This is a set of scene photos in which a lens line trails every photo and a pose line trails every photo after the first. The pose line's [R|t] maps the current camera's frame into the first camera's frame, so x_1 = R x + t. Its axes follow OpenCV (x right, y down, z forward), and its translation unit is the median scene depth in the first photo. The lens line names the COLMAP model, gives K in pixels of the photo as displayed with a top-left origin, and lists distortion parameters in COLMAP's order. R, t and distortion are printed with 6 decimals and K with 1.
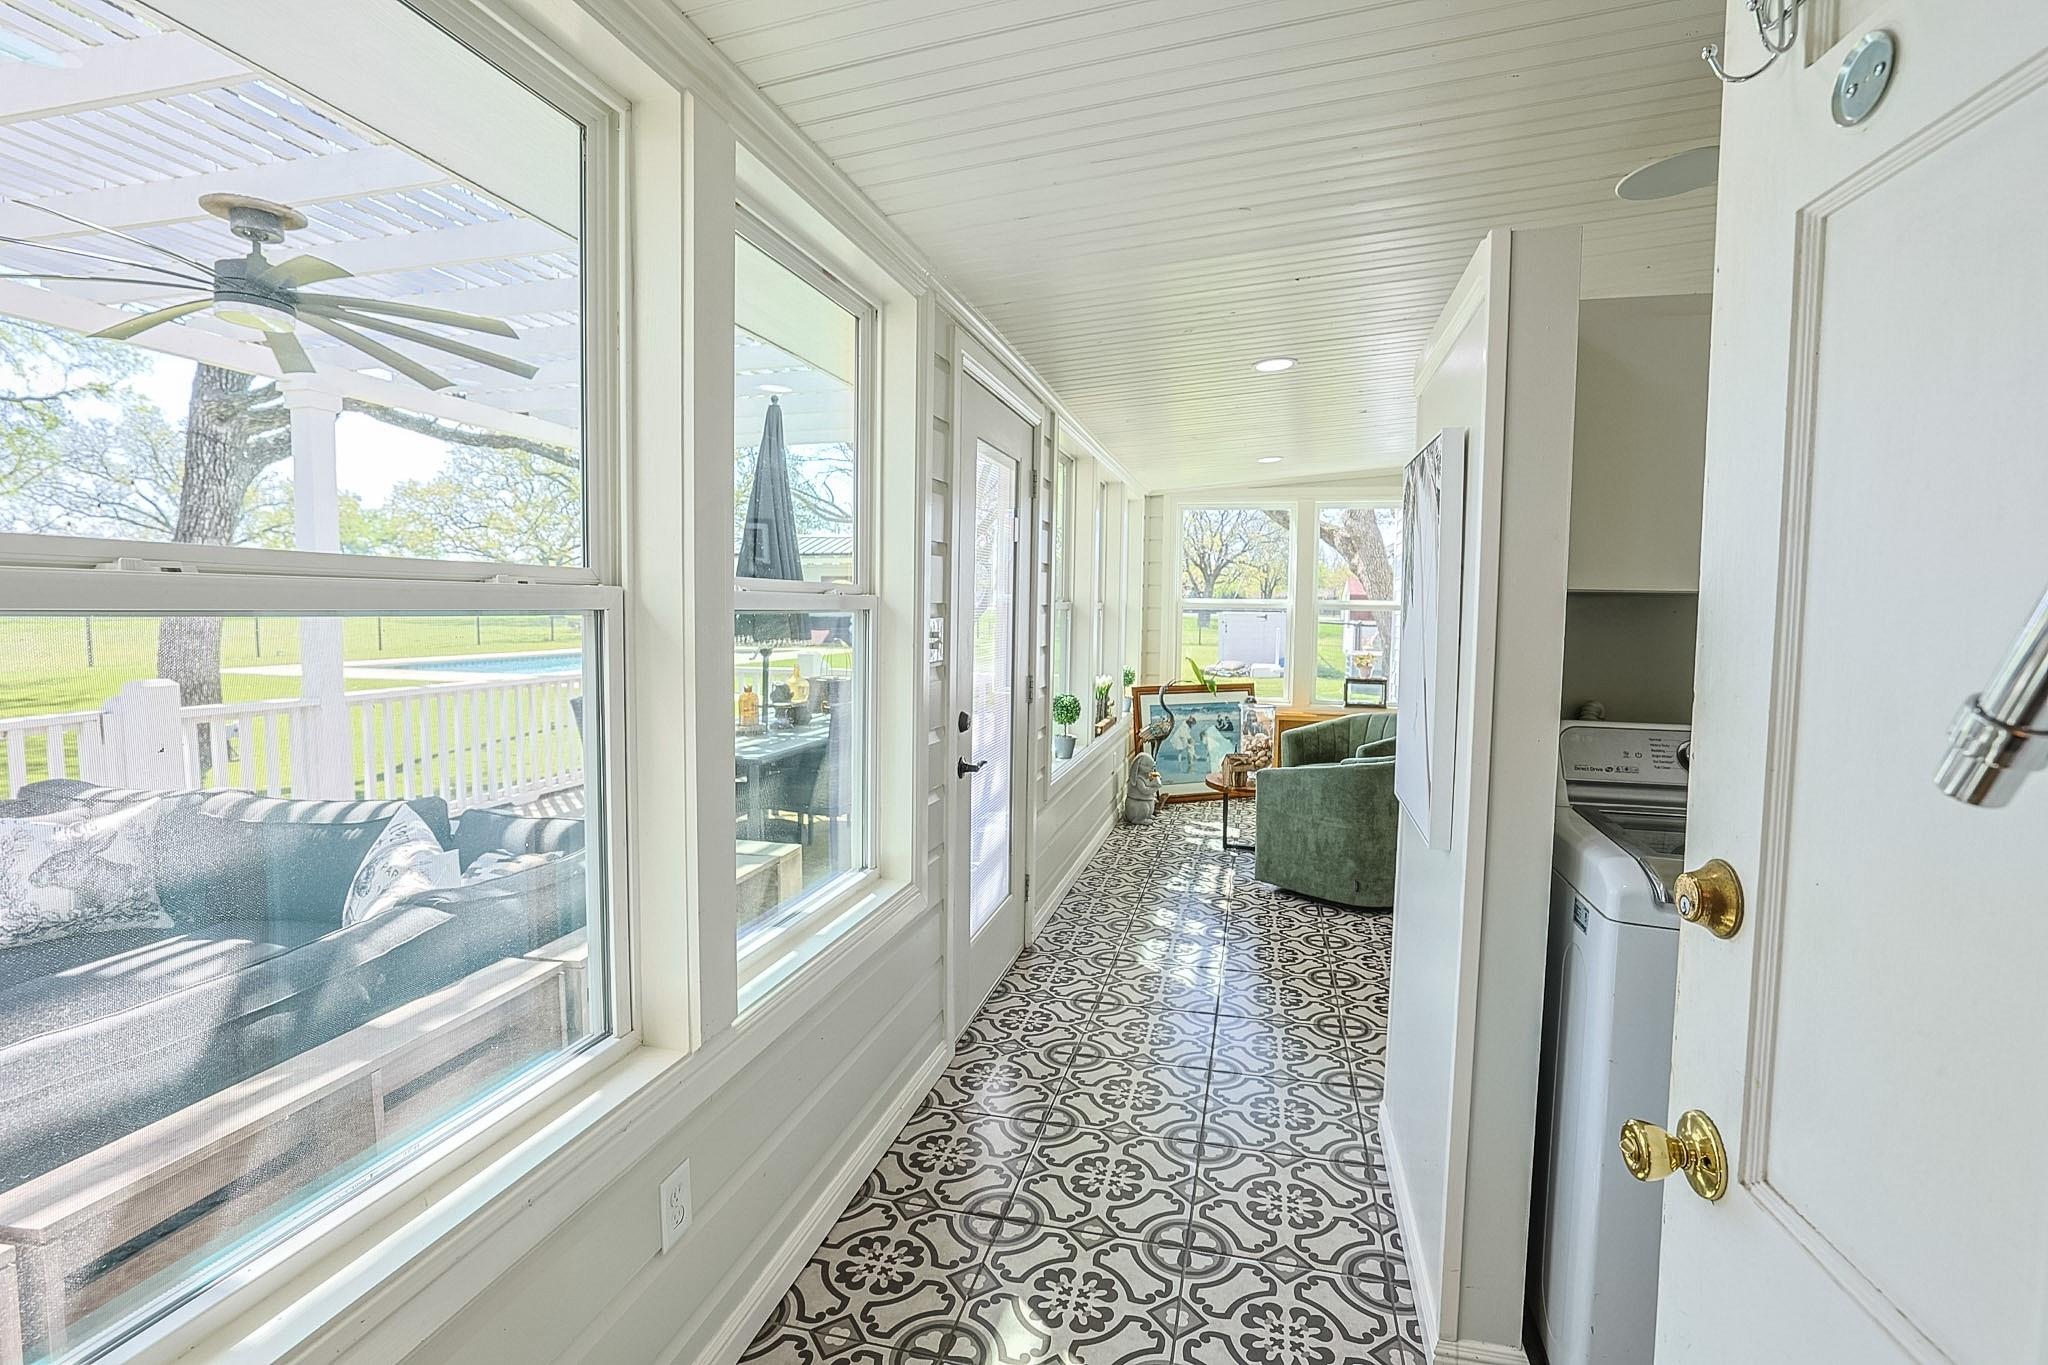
lens RADIAL K [[979.2, 0, 1039.6], [0, 979.2, 672.7], [0, 0, 1]] dist [-0.049417, 0.022569]
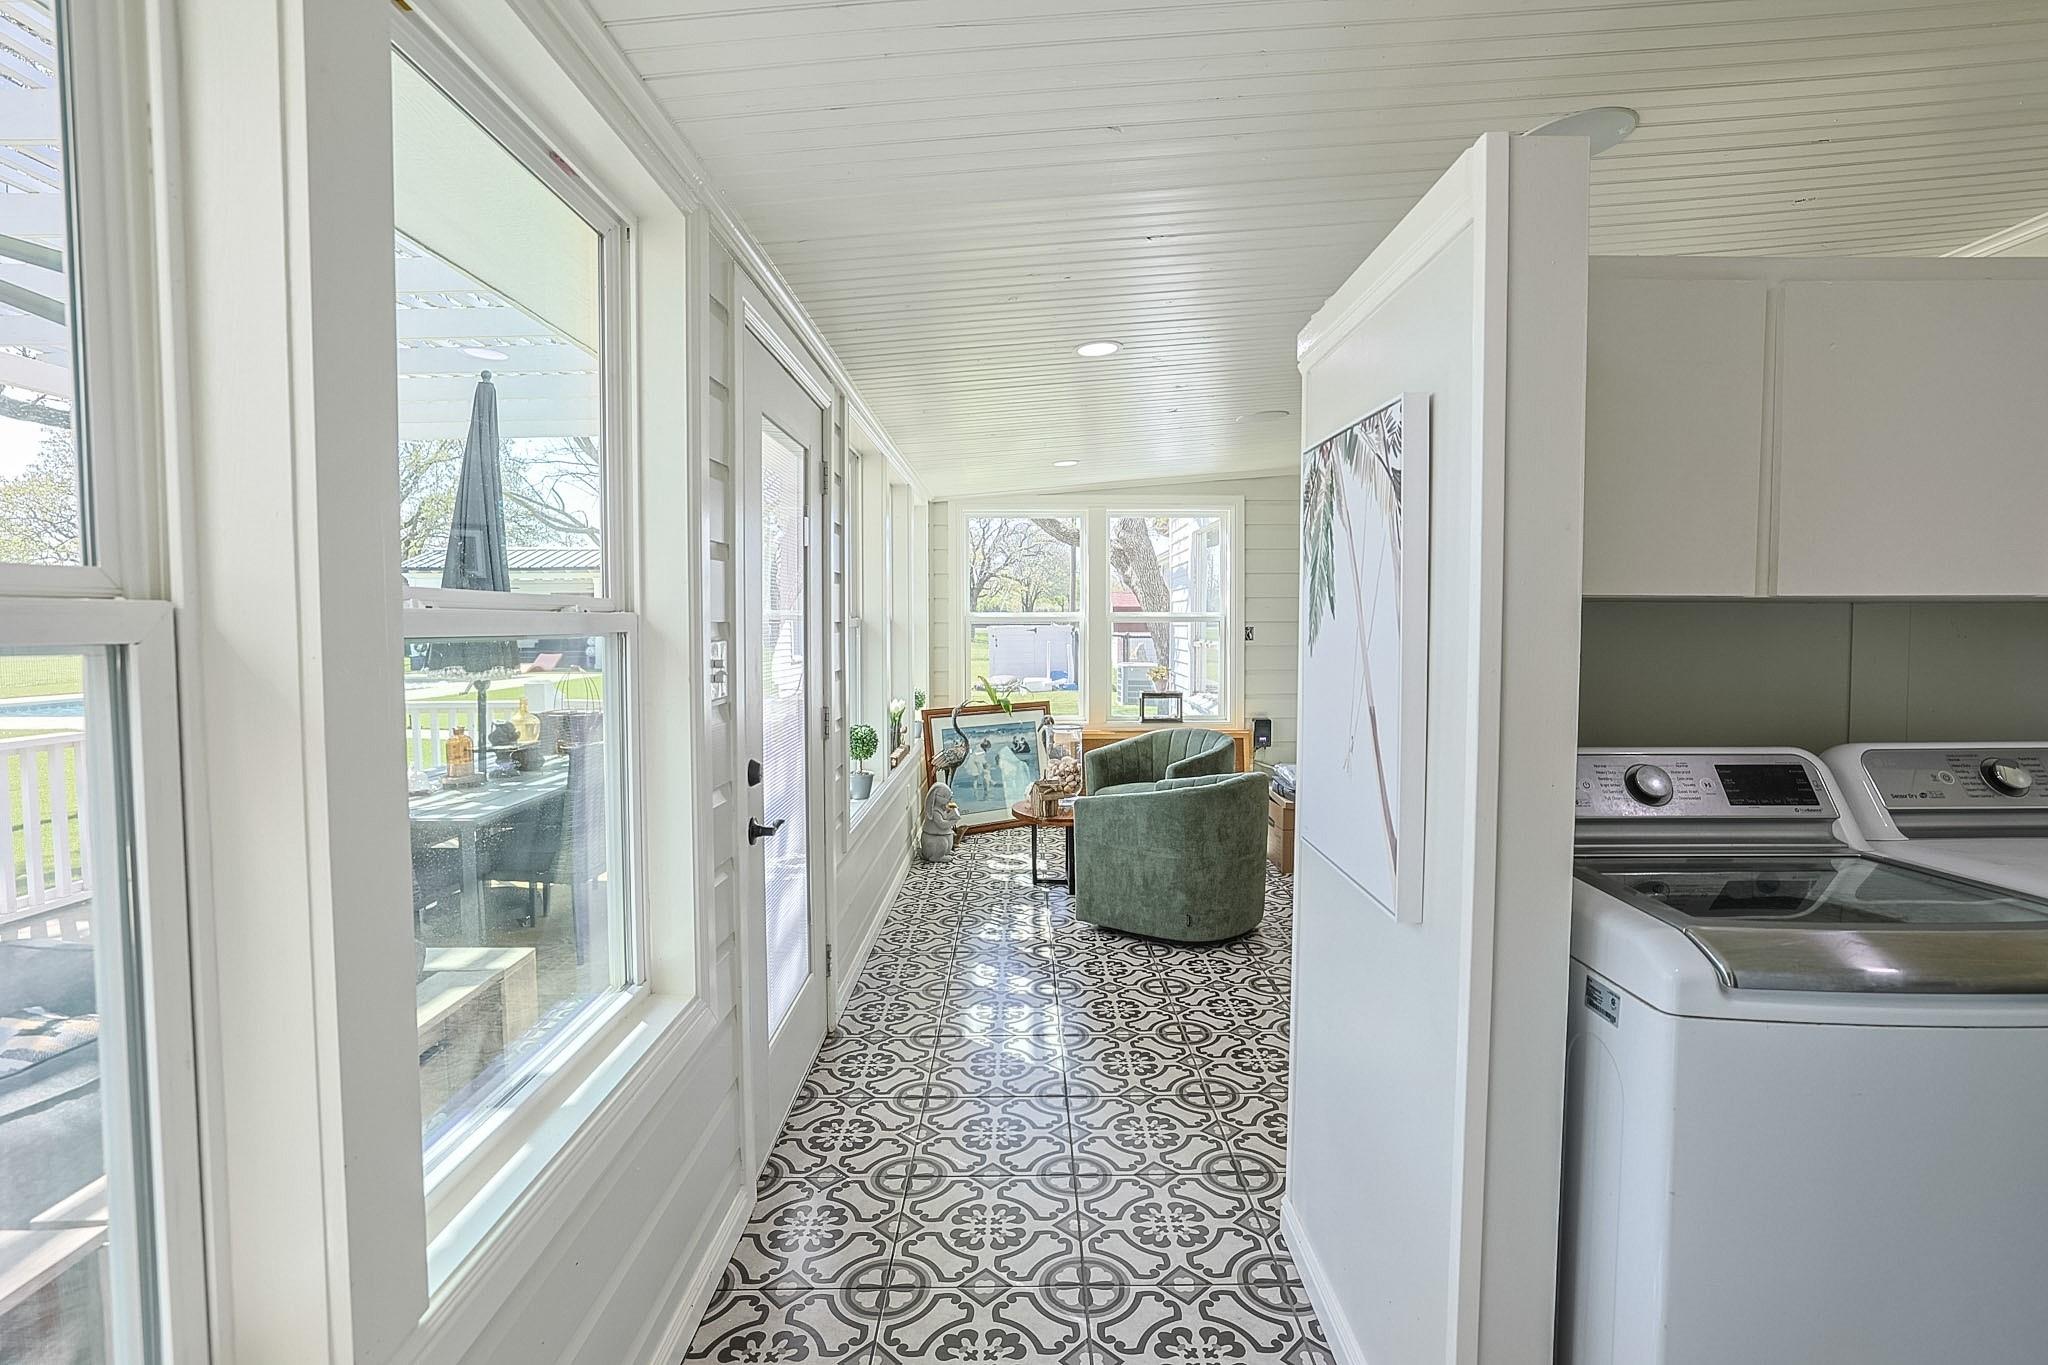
lens RADIAL K [[979.2, 0, 1039.6], [0, 979.2, 672.7], [0, 0, 1]] dist [-0.049417, 0.022569]
pose [[0.969511, -0.026356, 0.243624, -0.030666], [0.029992, 0.999487, -0.011226, -0.009946], [-0.243204, 0.018191, 0.969805, 0.129519]]
